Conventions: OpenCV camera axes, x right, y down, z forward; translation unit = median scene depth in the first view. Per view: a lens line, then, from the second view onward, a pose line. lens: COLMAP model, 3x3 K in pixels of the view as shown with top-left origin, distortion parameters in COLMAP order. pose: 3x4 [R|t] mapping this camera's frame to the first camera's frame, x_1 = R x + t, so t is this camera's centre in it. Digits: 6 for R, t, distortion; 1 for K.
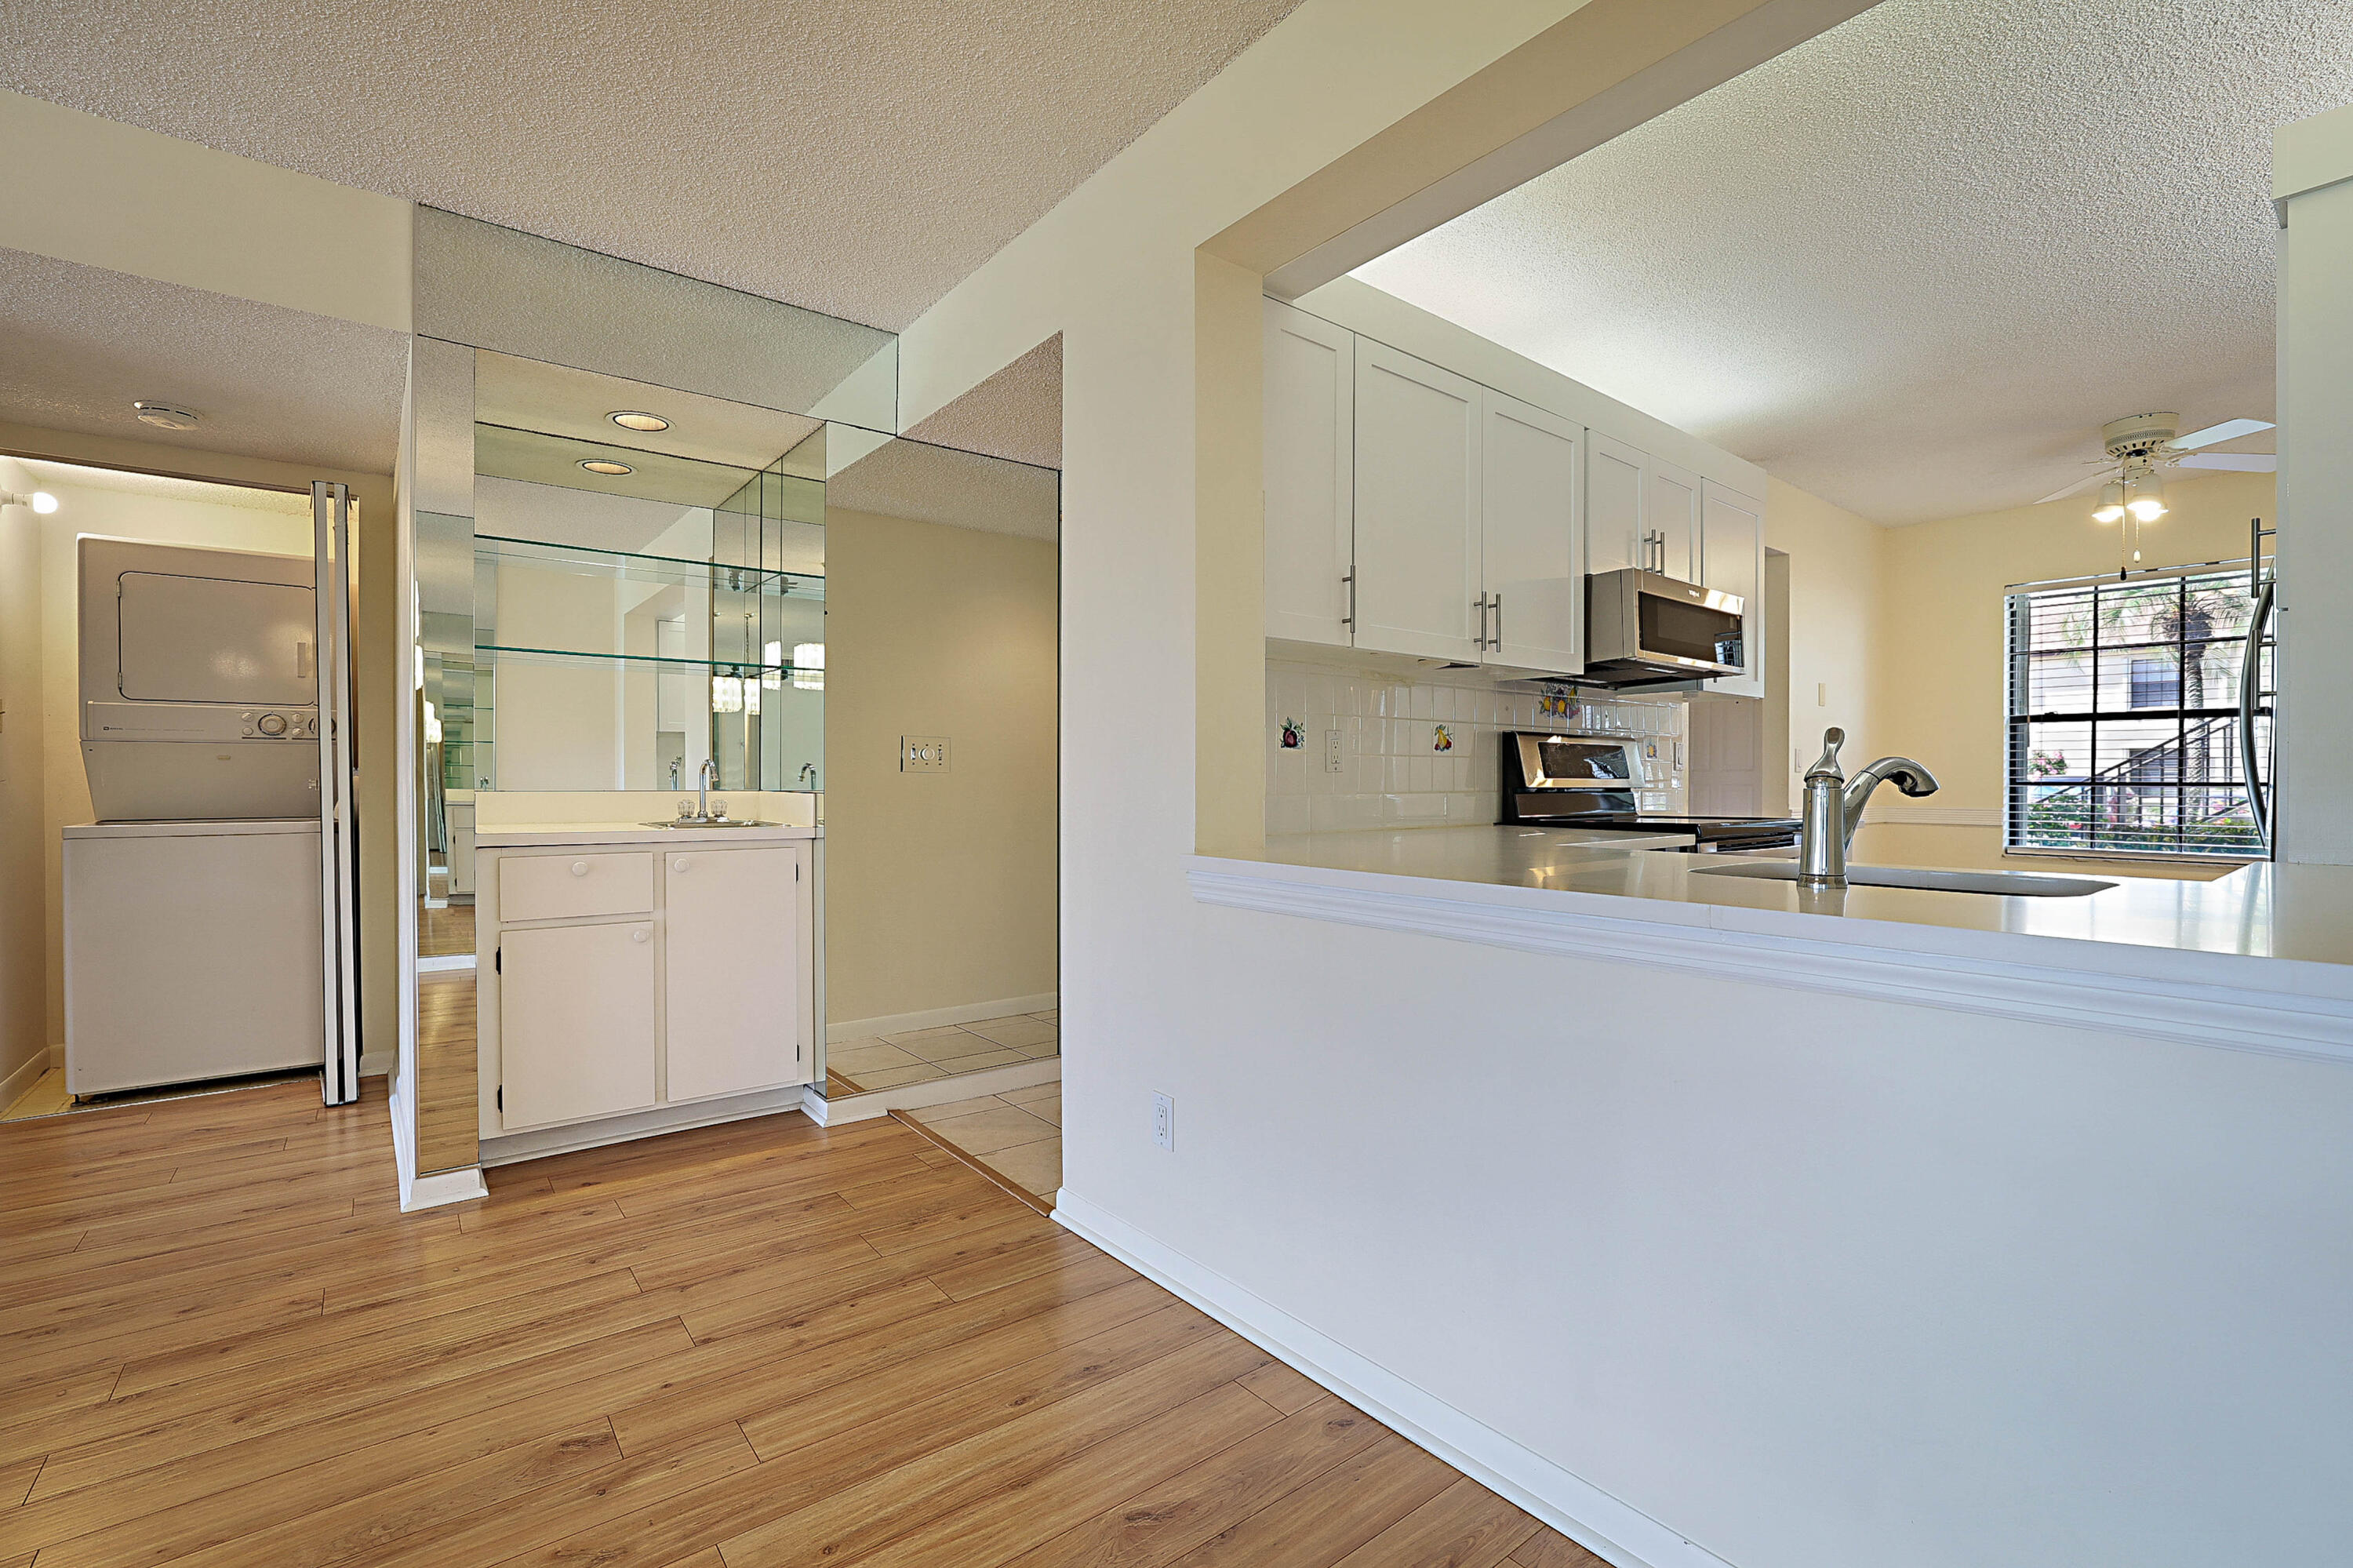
lens RADIAL K [[1041.5, 0, 1172.7], [0, 1041.5, 789.9], [0, 0, 1]] dist [-0.034538, 0.014136]
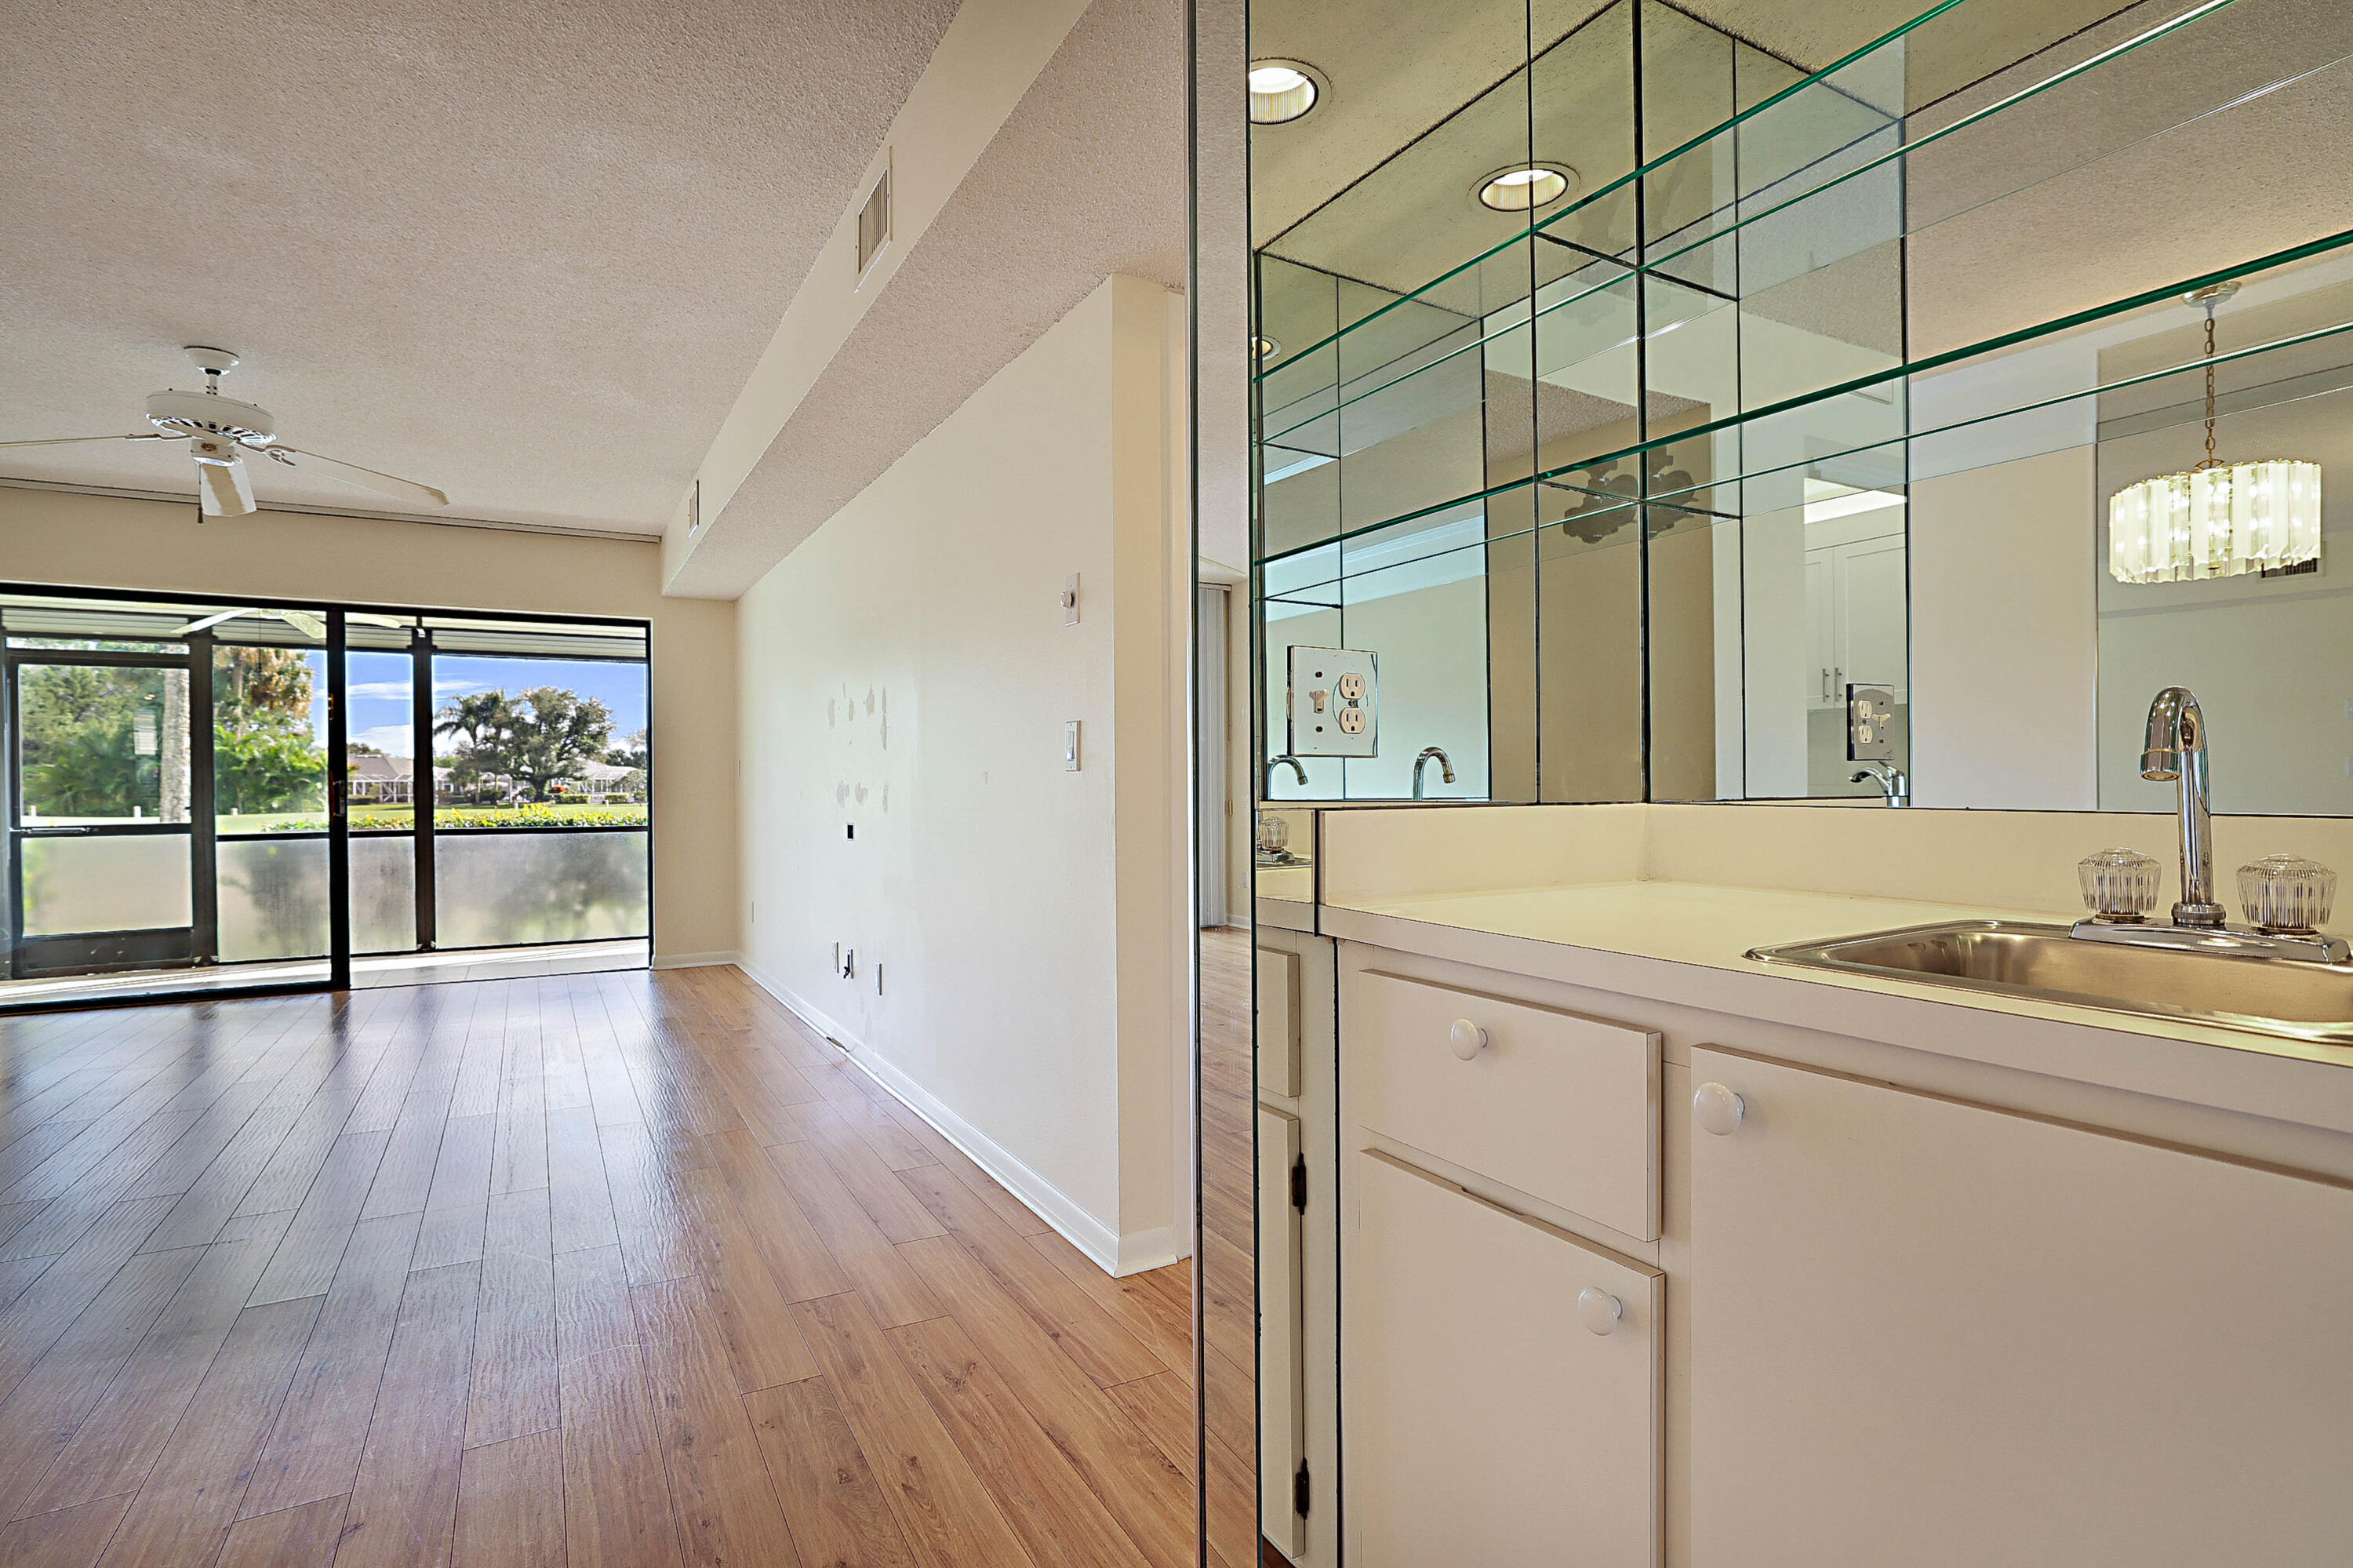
lens RADIAL K [[1153.9, 0, 1173.4], [0, 1153.9, 791.6], [0, 0, 1]] dist [-0.014444, 0.000997]
pose [[-0.153159, 0.006607, -0.988179, -0.148232], [-0.003485, 0.999968, 0.007226, -0.006854], [0.988195, 0.004551, -0.153131, 0.804950]]
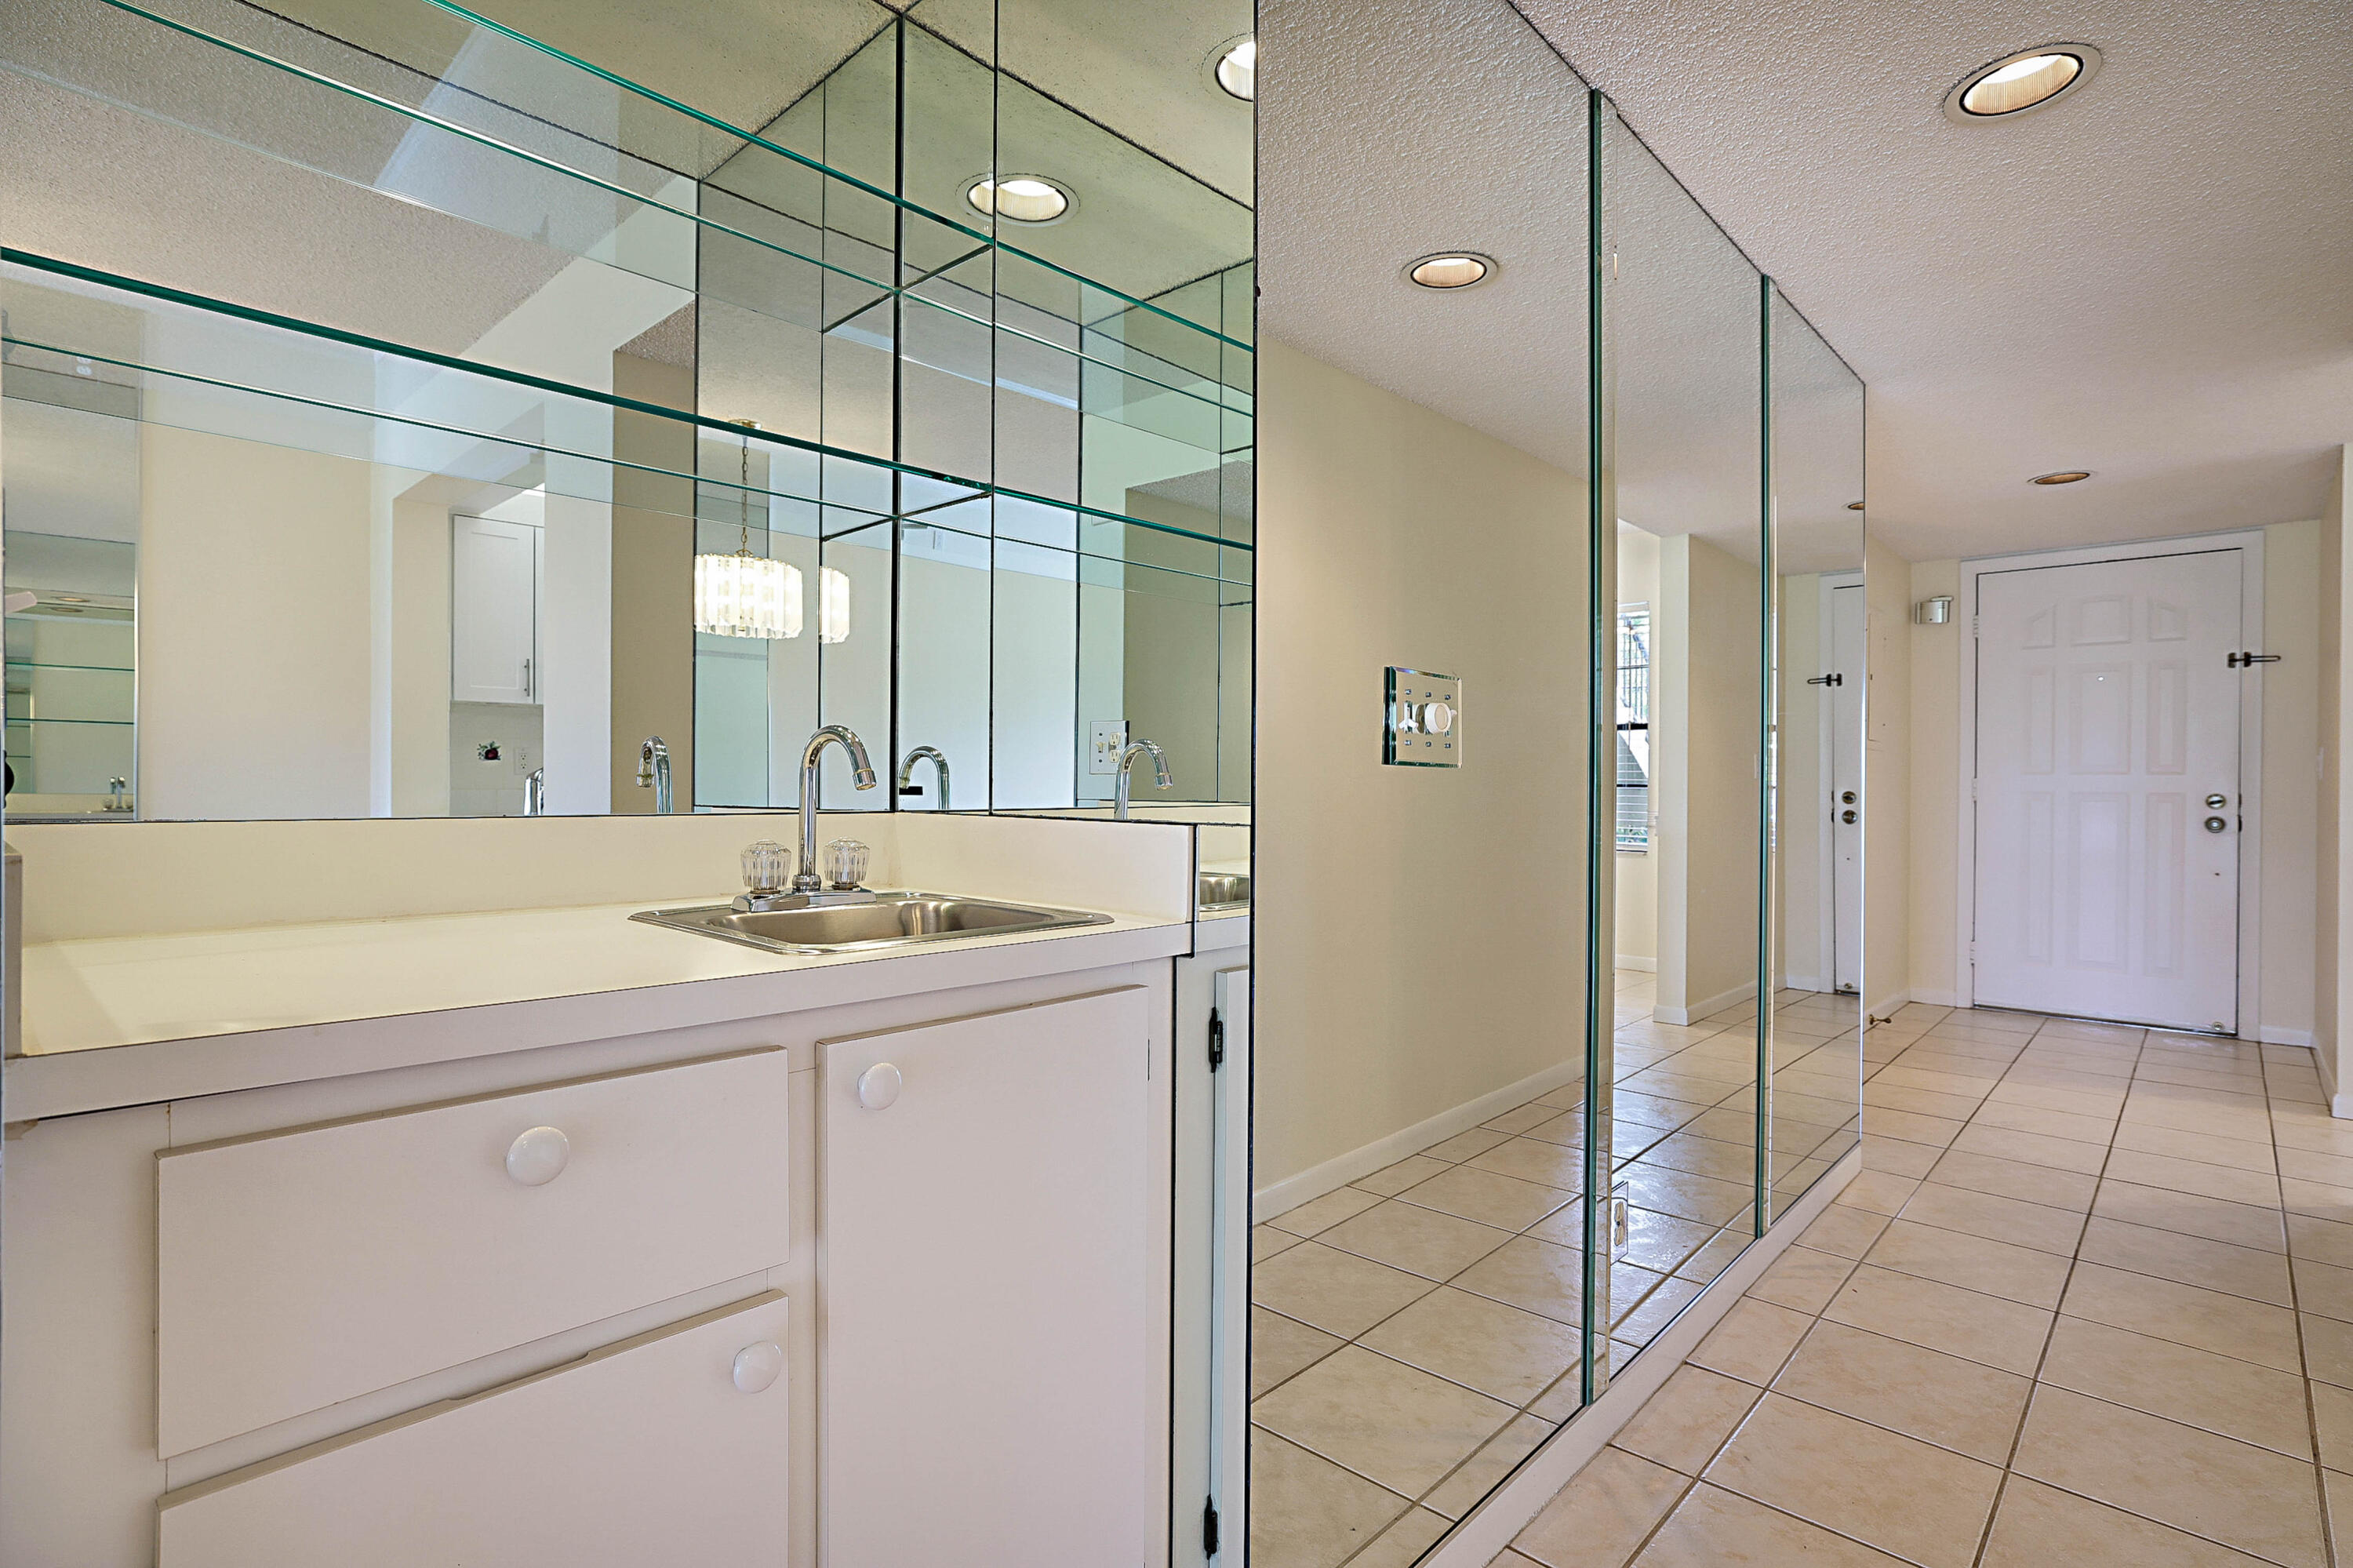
lens RADIAL K [[1153.9, 0, 1173.4], [0, 1153.9, 791.6], [0, 0, 1]] dist [-0.014444, 0.000997]
pose [[0.988456, 0.004668, 0.151437, -0.393784], [-0.003714, 0.999971, -0.006581, -0.004938], [-0.151463, 0.005943, 0.988445, 0.600602]]
